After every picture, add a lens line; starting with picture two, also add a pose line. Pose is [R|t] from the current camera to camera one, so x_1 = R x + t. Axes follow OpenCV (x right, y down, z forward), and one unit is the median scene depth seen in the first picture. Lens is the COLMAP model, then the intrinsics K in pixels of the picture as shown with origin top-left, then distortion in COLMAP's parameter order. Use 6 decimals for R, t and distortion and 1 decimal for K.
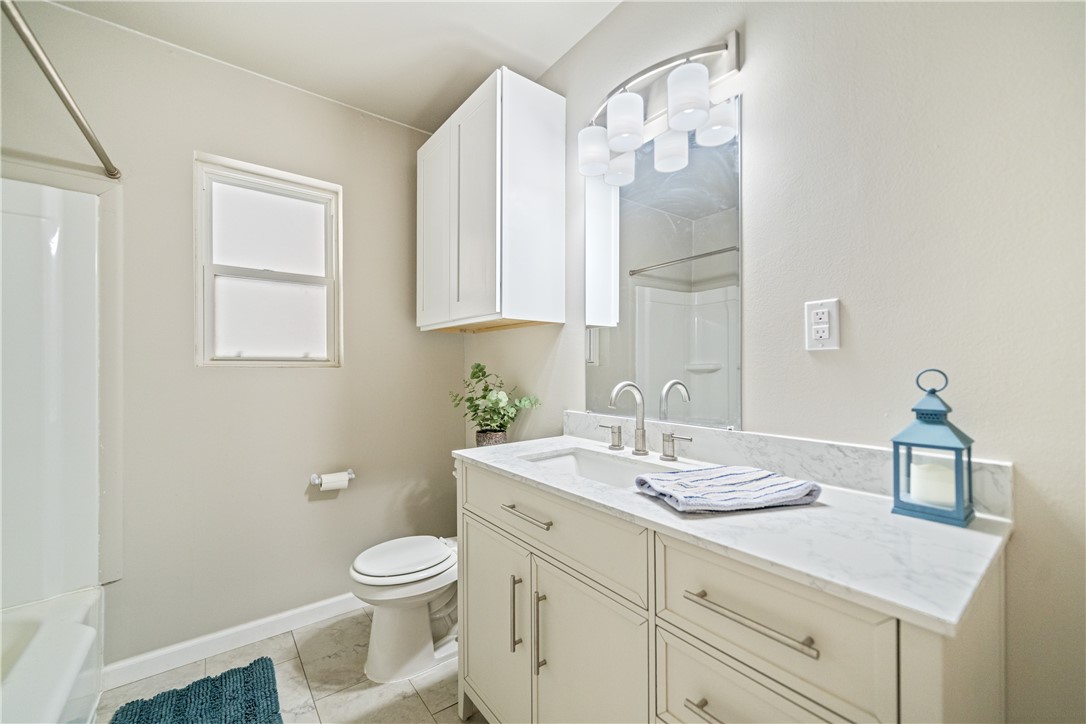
lens RADIAL K [[433.8, 0, 546.8], [0, 433.8, 365.2], [0, 0, 1]] dist [-0.001575, -0.000138]
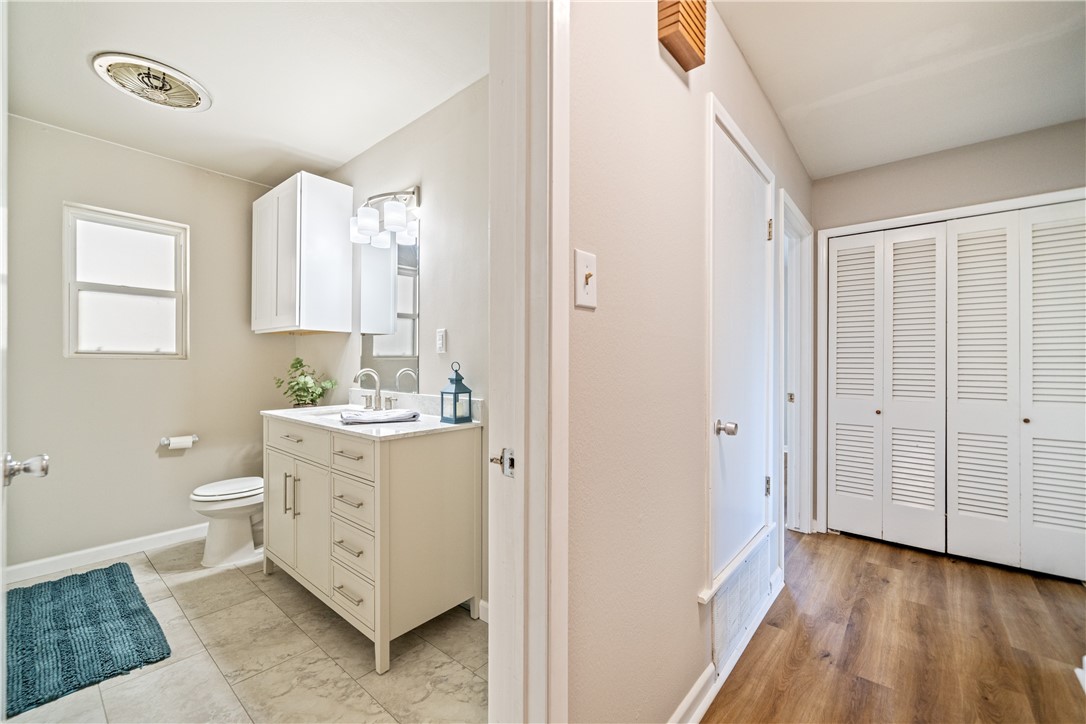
lens RADIAL K [[433.8, 0, 540.9], [0, 433.8, 362.1], [0, 0, 1]] dist [-0.001575, -0.000138]
pose [[0.977466, 0.008631, 0.210916, 0.357210], [-0.009430, 0.999952, 0.002786, -0.000613], [-0.210882, -0.004712, 0.977500, -0.622192]]
